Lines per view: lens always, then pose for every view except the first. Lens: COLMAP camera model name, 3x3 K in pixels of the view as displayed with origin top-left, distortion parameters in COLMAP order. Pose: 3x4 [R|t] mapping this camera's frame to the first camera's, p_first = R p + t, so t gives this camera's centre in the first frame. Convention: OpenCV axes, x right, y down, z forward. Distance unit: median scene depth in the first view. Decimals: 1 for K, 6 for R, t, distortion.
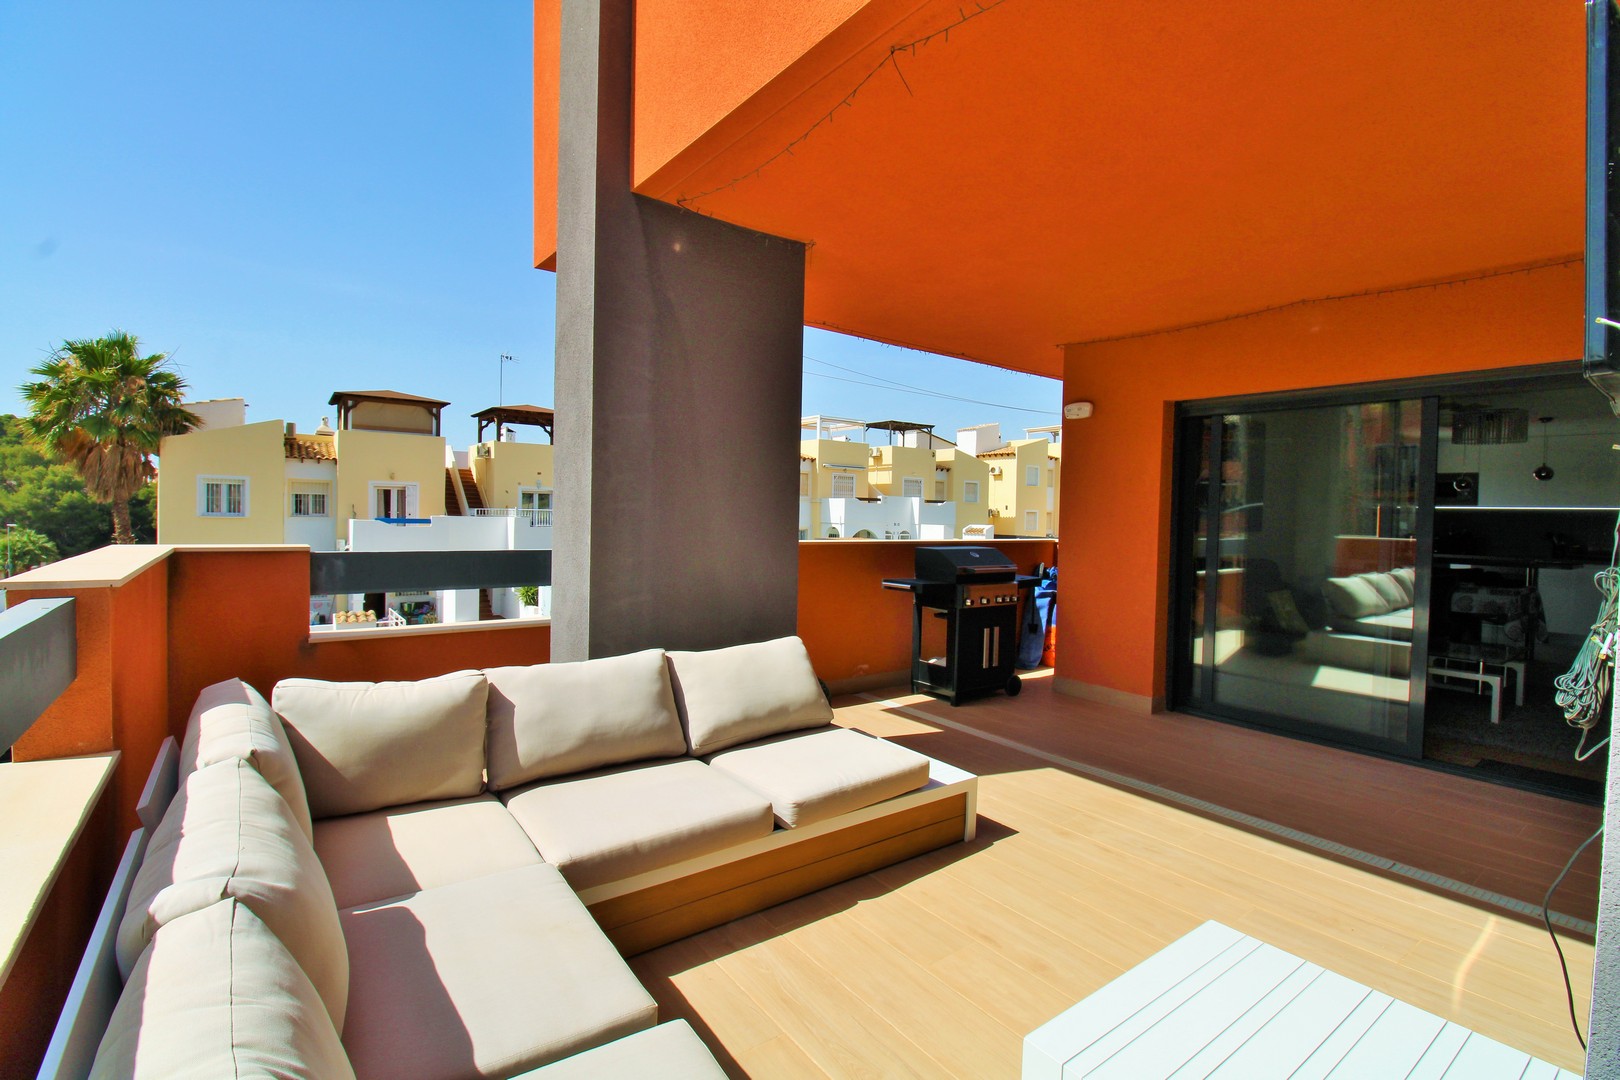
lens RADIAL K [[763.9, 0, 812.8], [0, 763.9, 530.6], [0, 0, 1]] dist [-0.009835, -0.008710]
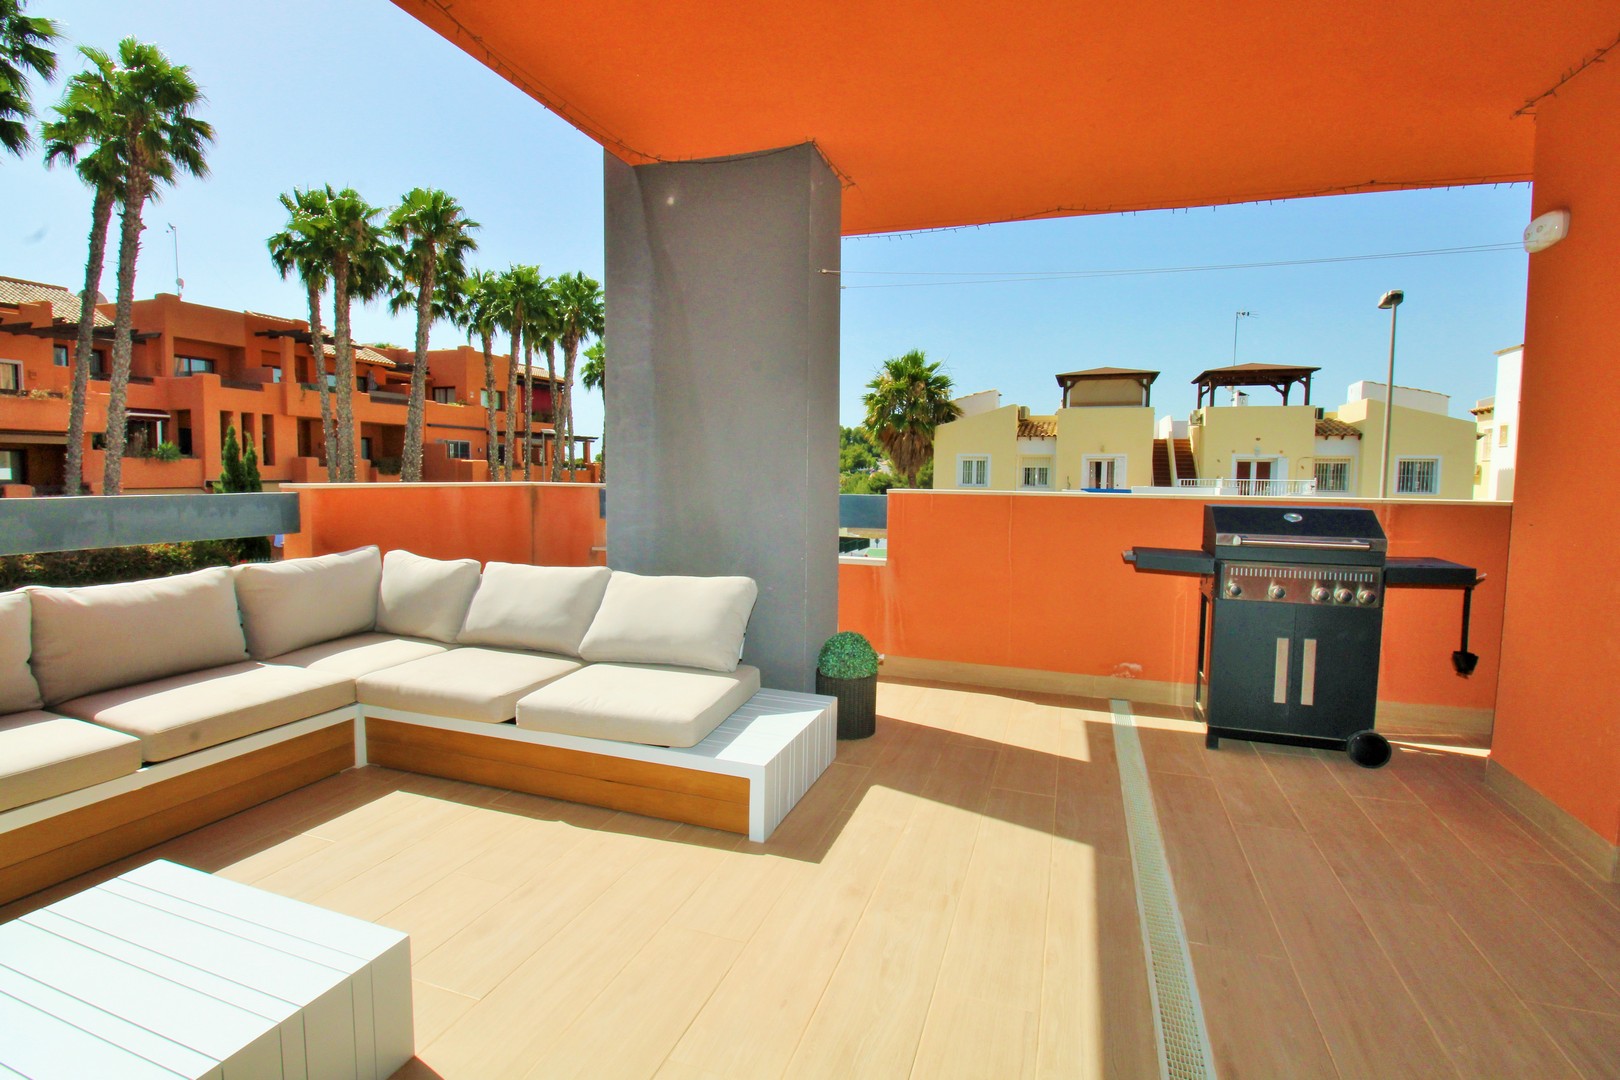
lens RADIAL K [[763.9, 0, 804.4], [0, 763.9, 532.7], [0, 0, 1]] dist [-0.009835, -0.008710]
pose [[0.546836, 0.046554, -0.835945, 0.120065], [-0.017975, 0.998876, 0.043869, 0.006091], [0.837047, -0.008963, 0.547057, 0.081297]]
